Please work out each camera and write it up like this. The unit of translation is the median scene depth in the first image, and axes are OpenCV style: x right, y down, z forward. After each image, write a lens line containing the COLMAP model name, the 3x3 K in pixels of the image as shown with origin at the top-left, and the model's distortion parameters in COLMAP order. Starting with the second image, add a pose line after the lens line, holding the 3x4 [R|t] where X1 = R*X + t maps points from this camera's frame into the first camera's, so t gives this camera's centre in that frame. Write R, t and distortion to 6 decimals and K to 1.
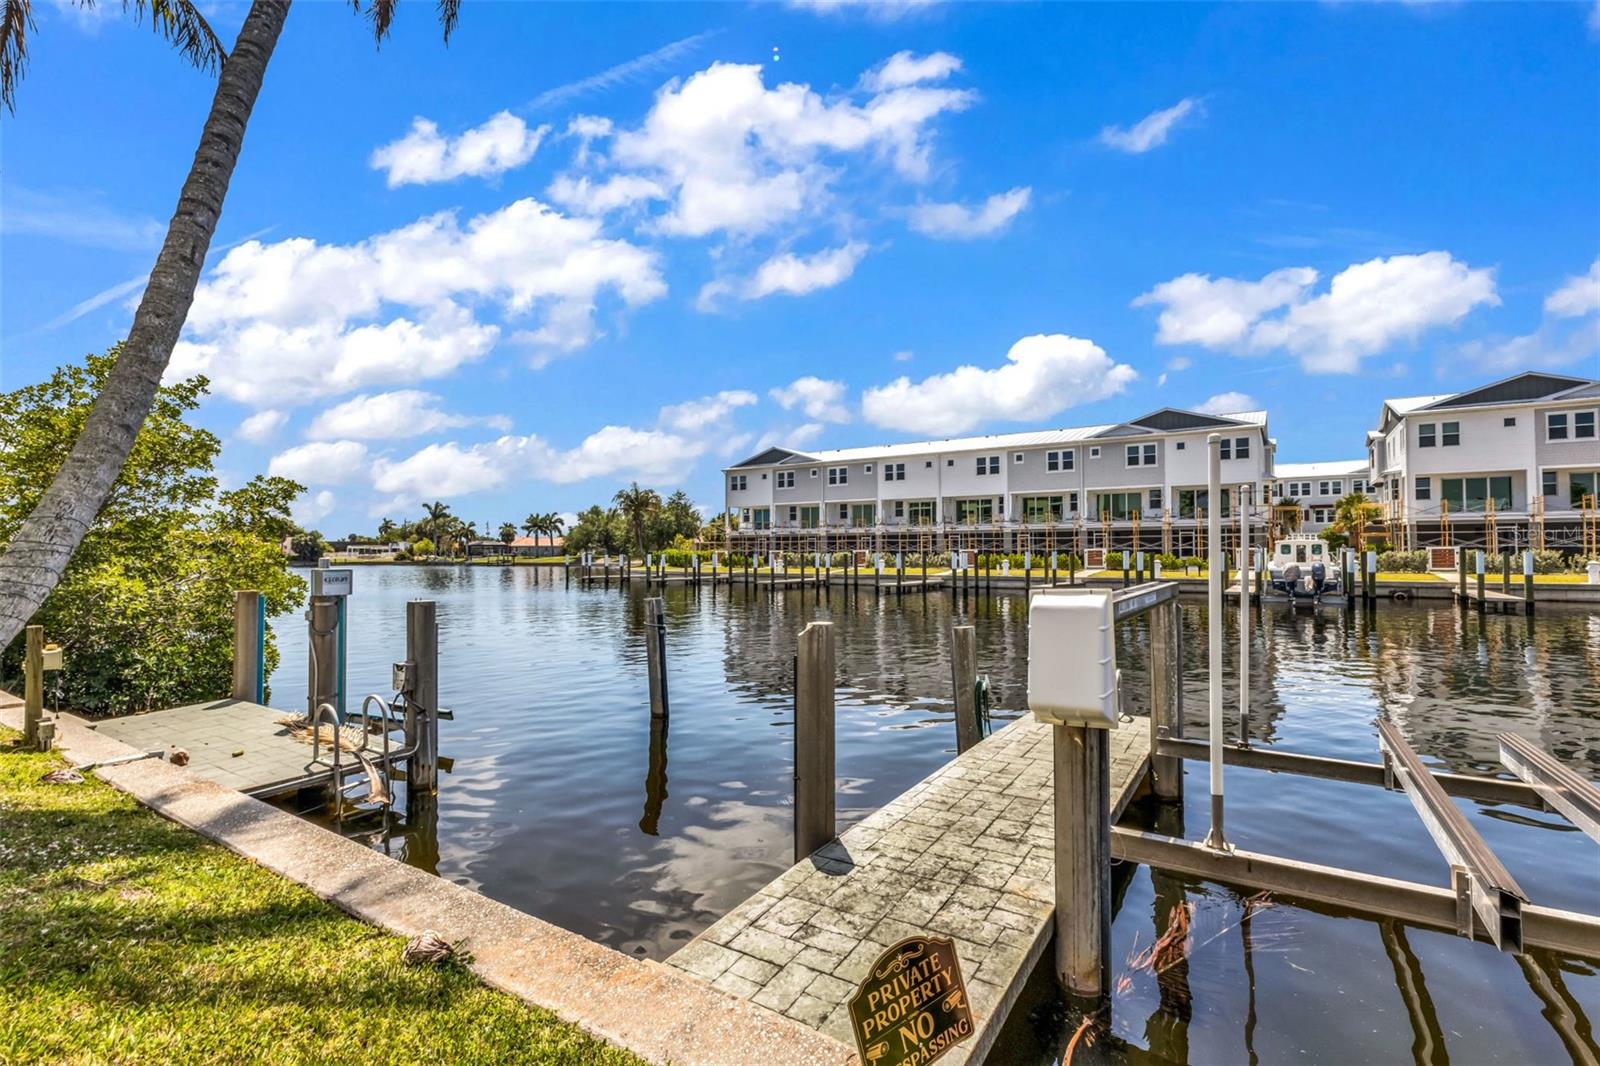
lens RADIAL K [[720.2, 0, 811.9], [0, 720.2, 531.8], [0, 0, 1]] dist [0.000059, -0.000125]
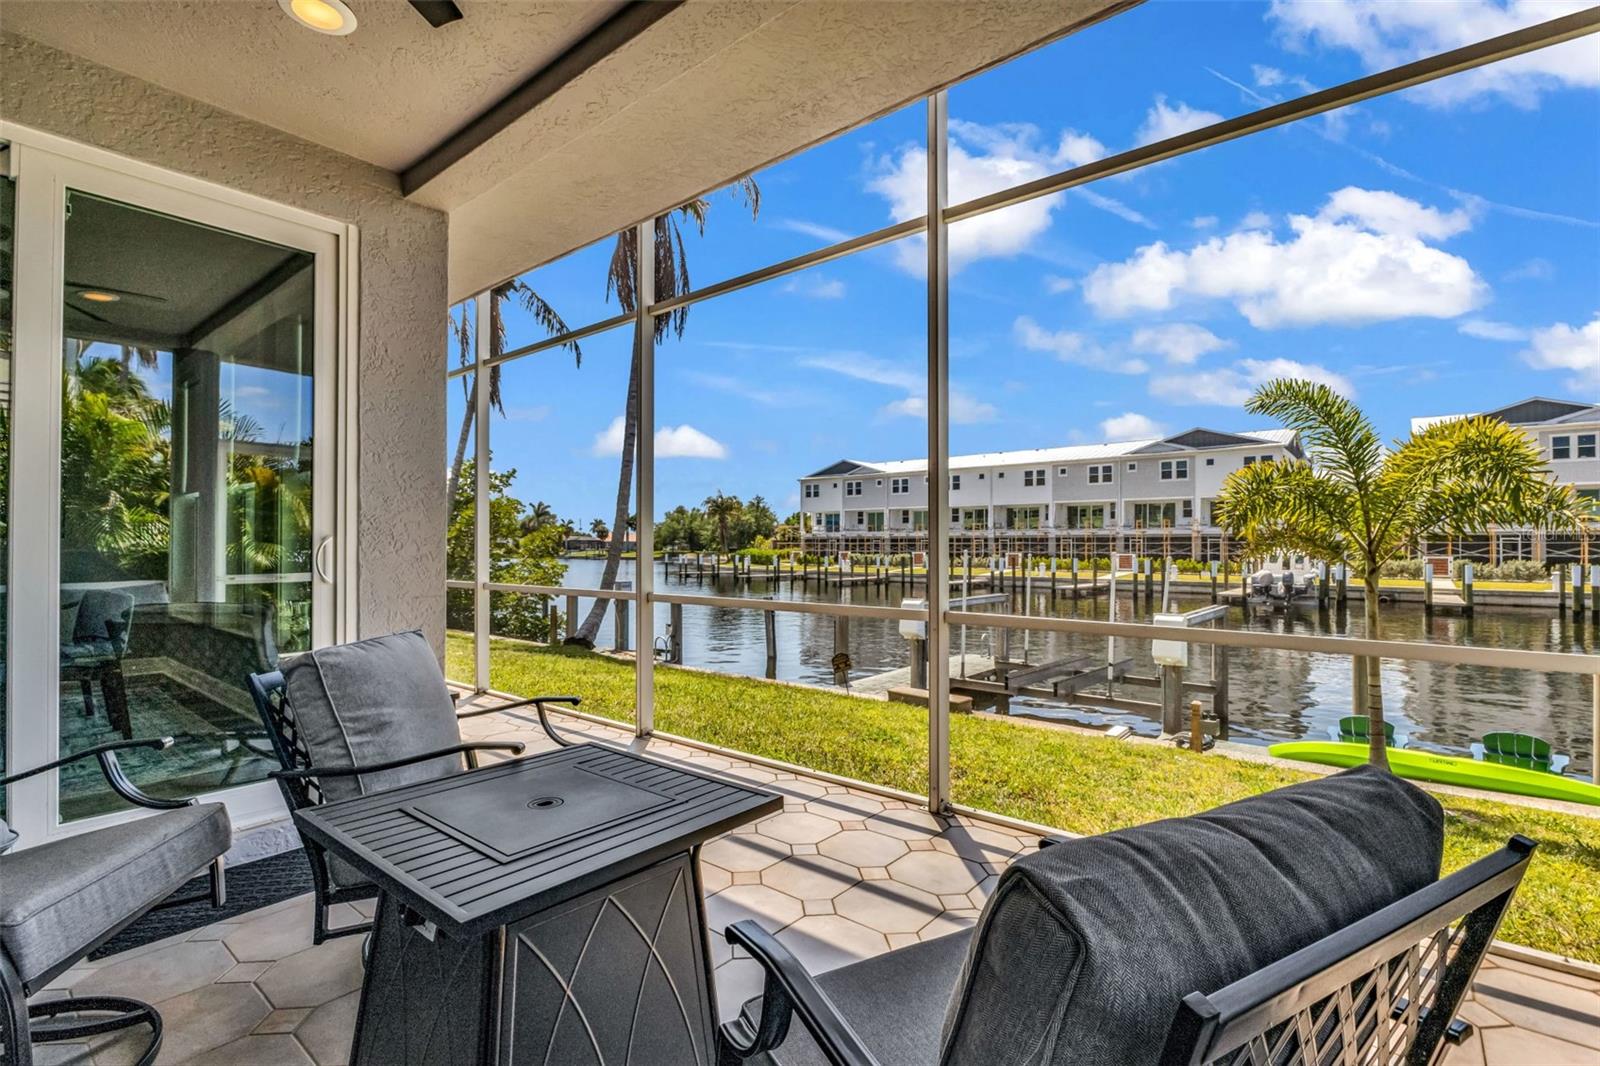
lens RADIAL K [[734.4, 0, 798.3], [0, 734.4, 539.8], [0, 0, 1]] dist [-0.001788, -0.000598]
pose [[0.992956, 0.007632, -0.118241, 0.014498], [-0.005400, 0.999801, 0.019181, -0.014261], [0.118364, -0.018407, 0.992800, -0.163526]]
